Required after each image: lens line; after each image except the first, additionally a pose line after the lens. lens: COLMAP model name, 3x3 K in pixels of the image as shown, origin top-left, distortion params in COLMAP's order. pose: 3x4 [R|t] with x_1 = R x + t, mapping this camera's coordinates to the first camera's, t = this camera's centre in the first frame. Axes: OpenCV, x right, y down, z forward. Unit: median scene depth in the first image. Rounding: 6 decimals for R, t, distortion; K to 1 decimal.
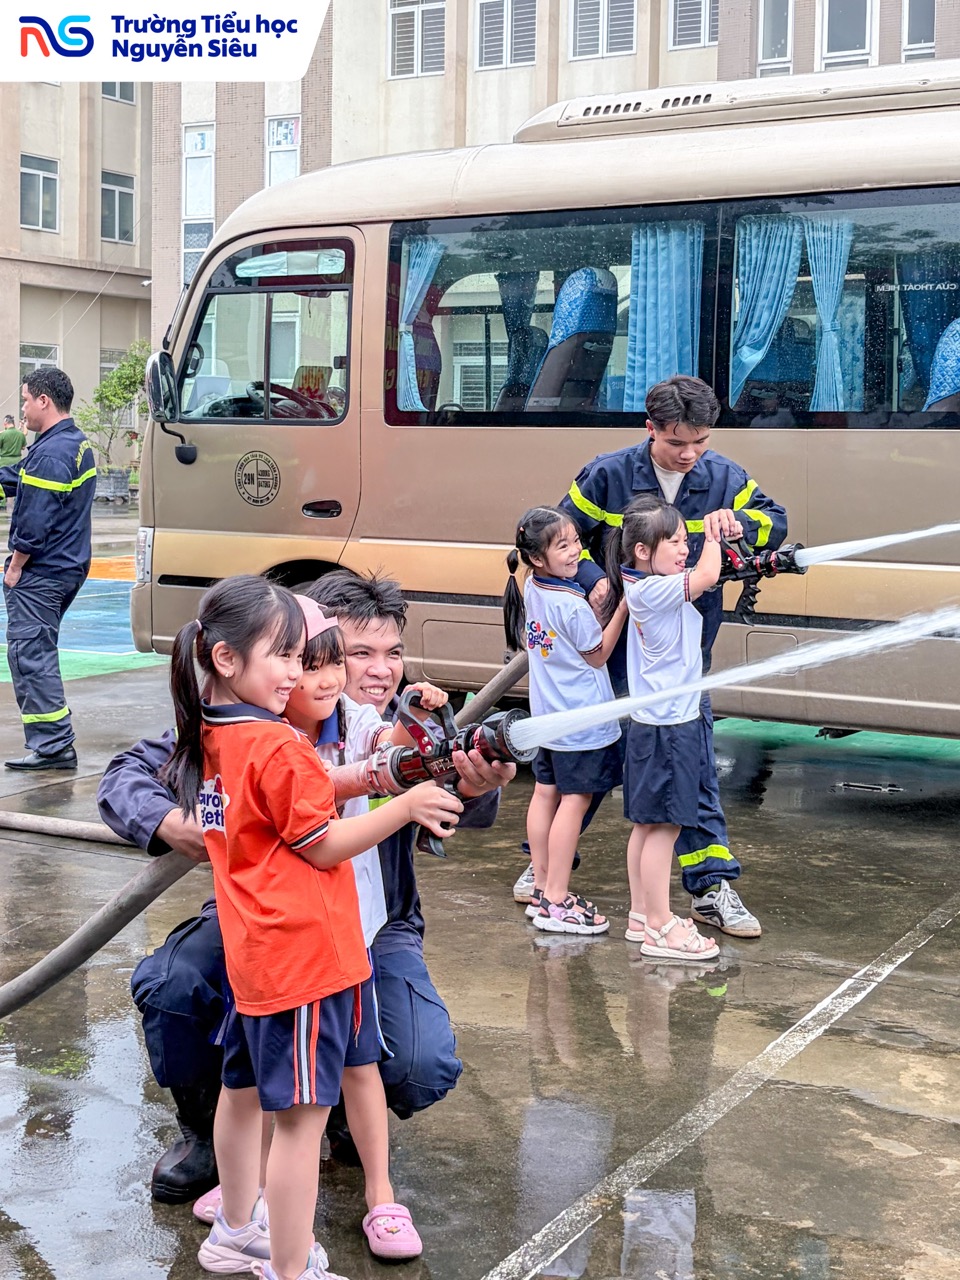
lens RADIAL K [[1811.2, 0, 479.7], [0, 1811.2, 474.8], [0, 0, 1]] dist [0.073403, -0.120437]
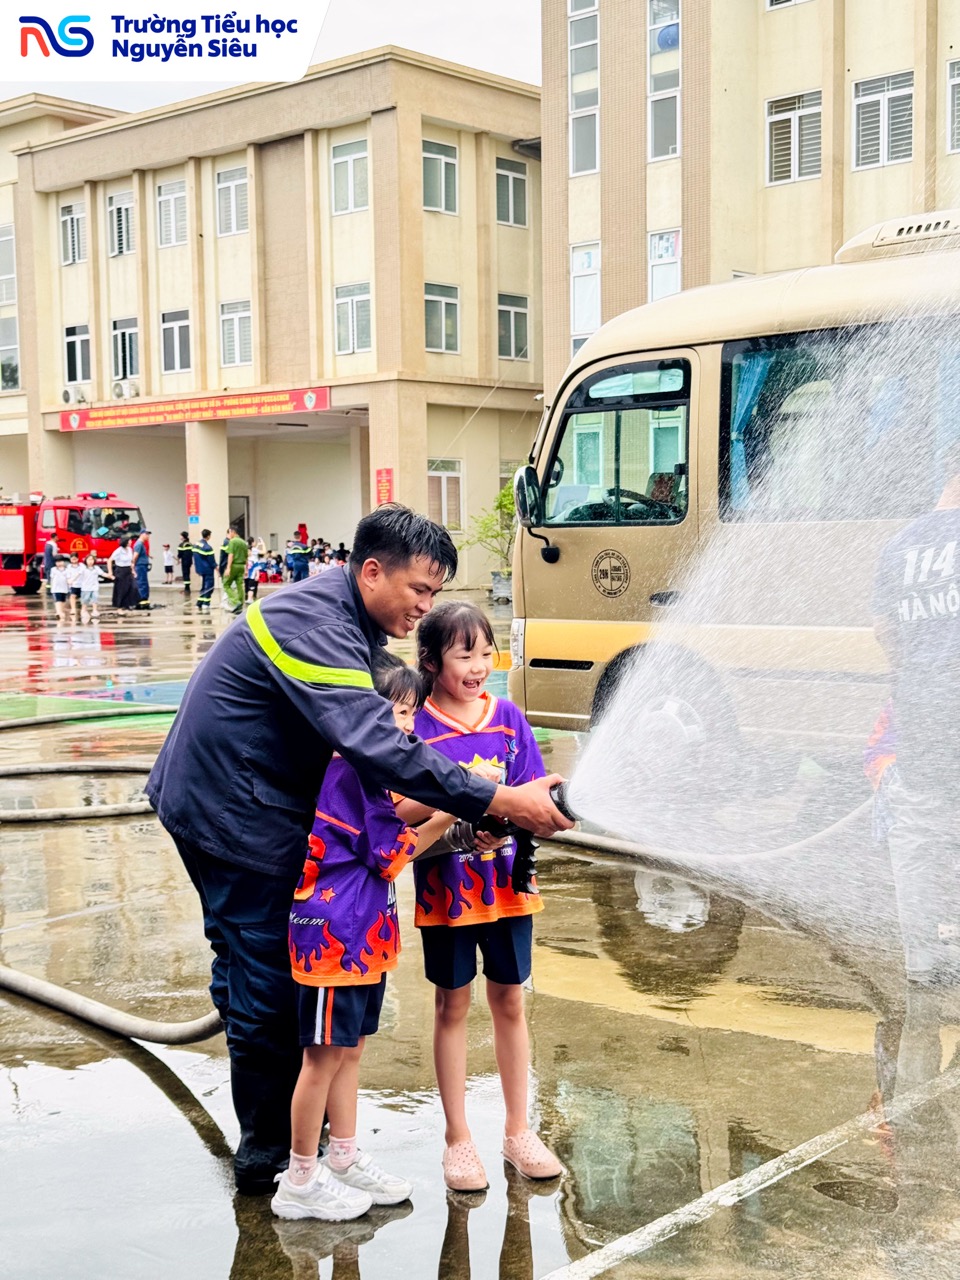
lens RADIAL K [[1785.9, 0, 480.0], [0, 1785.9, 640.0], [0, 0, 1]] dist [-0.009039, -0.030972]
pose [[0.974332, -0.020223, -0.224204, 0.044359], [0.028469, 0.999030, 0.033608, 0.003346], [0.223307, -0.039129, 0.973963, -0.109462]]
